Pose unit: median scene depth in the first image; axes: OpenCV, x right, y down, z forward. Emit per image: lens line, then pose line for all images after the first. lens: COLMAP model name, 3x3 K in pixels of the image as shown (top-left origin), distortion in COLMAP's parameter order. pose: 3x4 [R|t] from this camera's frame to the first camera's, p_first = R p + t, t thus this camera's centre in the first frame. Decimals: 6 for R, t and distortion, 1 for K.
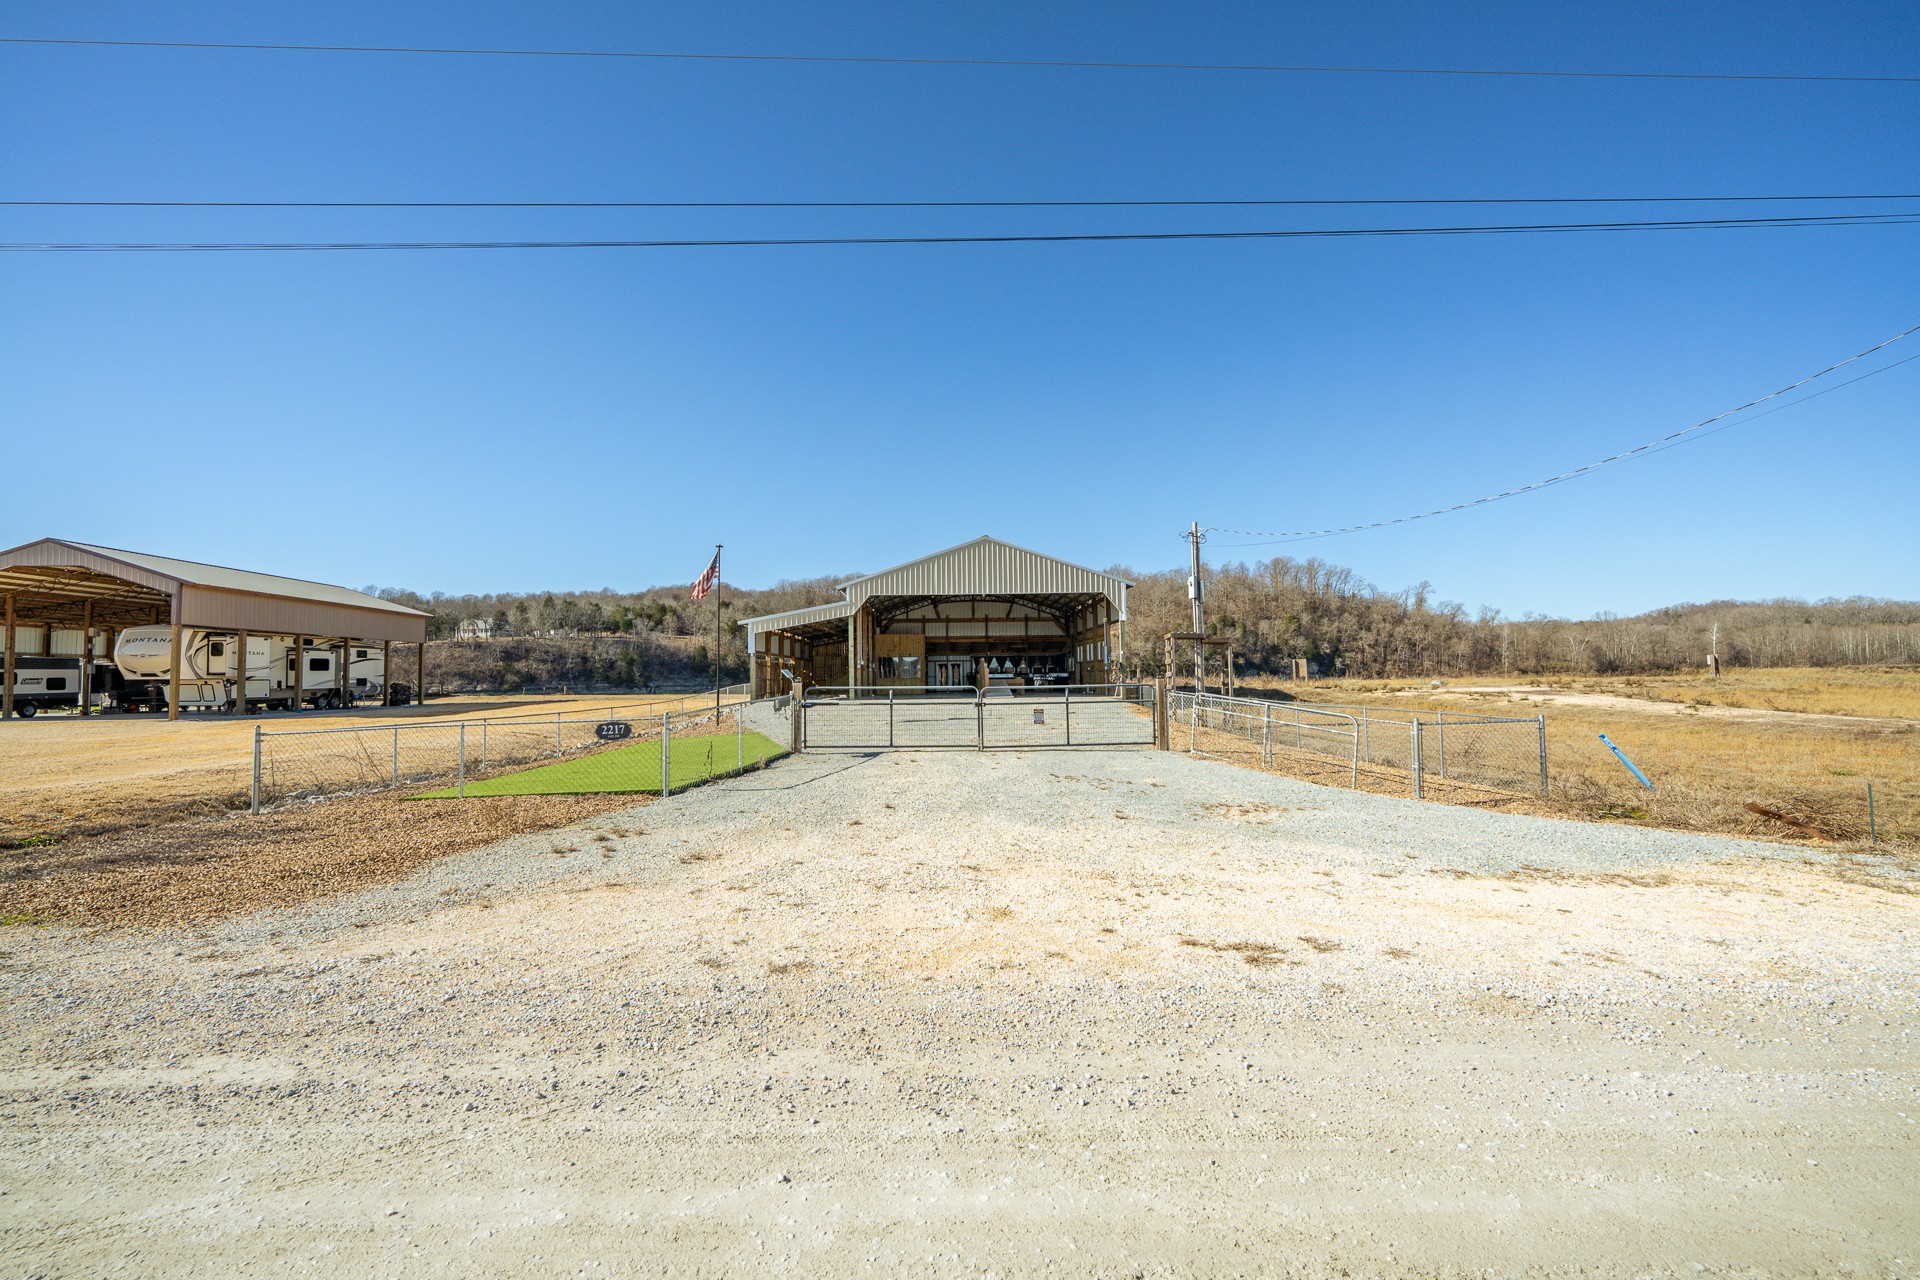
lens RADIAL K [[771.9, 0, 956.9], [0, 771.9, 646.9], [0, 0, 1]] dist [0.000112, -0.000483]
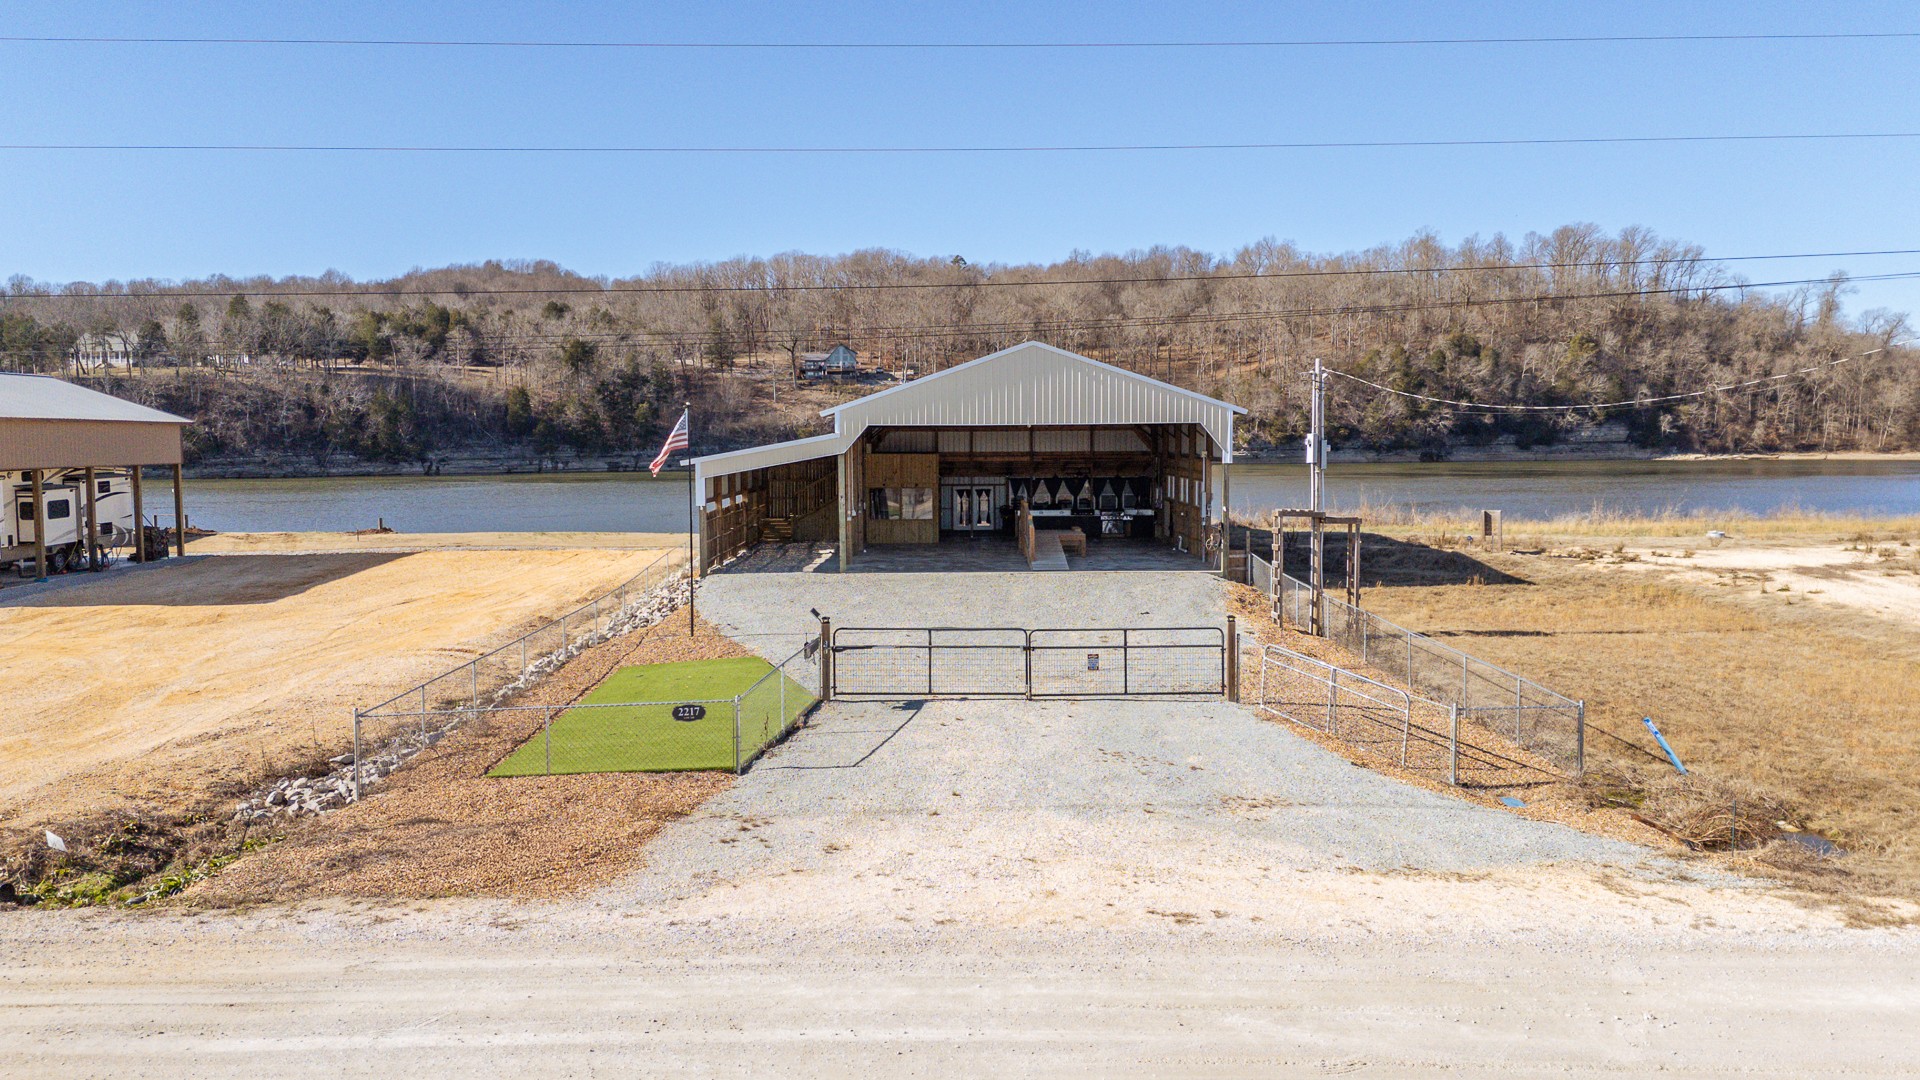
lens RADIAL K [[1402.1, 0, 964.5], [0, 1402.1, 538.1], [0, 0, 1]] dist [0.080636, -0.078059]
pose [[0.999954, 0.008274, -0.004814, -0.011169], [-0.007675, 0.993529, 0.113315, -0.070353], [0.005720, -0.113273, 0.993547, -0.179416]]
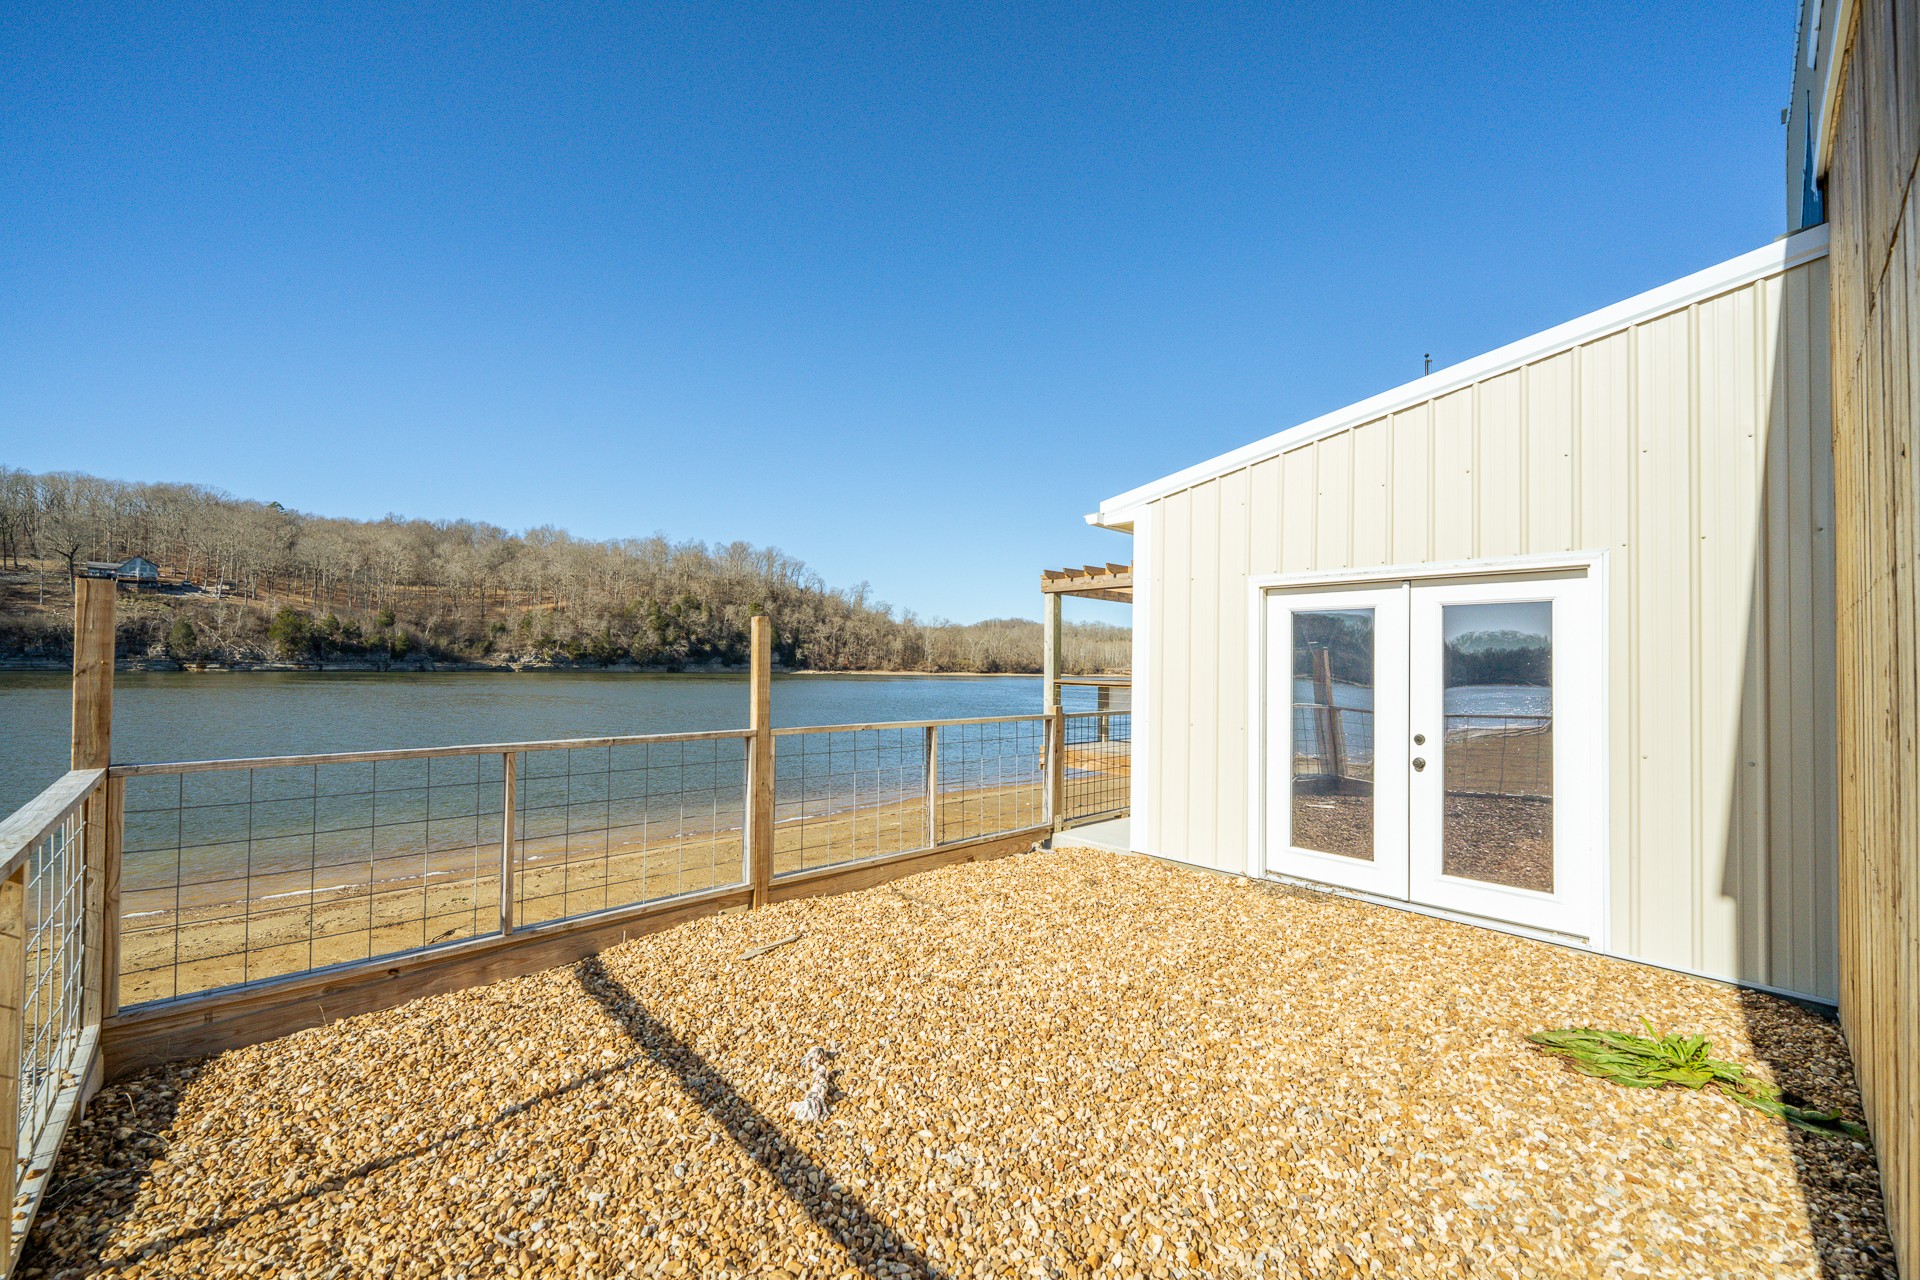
lens RADIAL K [[769.9, 0, 957.8], [0, 769.9, 647.6], [0, 0, 1]] dist [0.000251, -0.000280]
pose [[0.739688, 0.042699, 0.671594, -0.182546], [-0.055448, 0.998459, -0.002411, 0.029862], [-0.670661, -0.035455, 0.740916, 0.931688]]
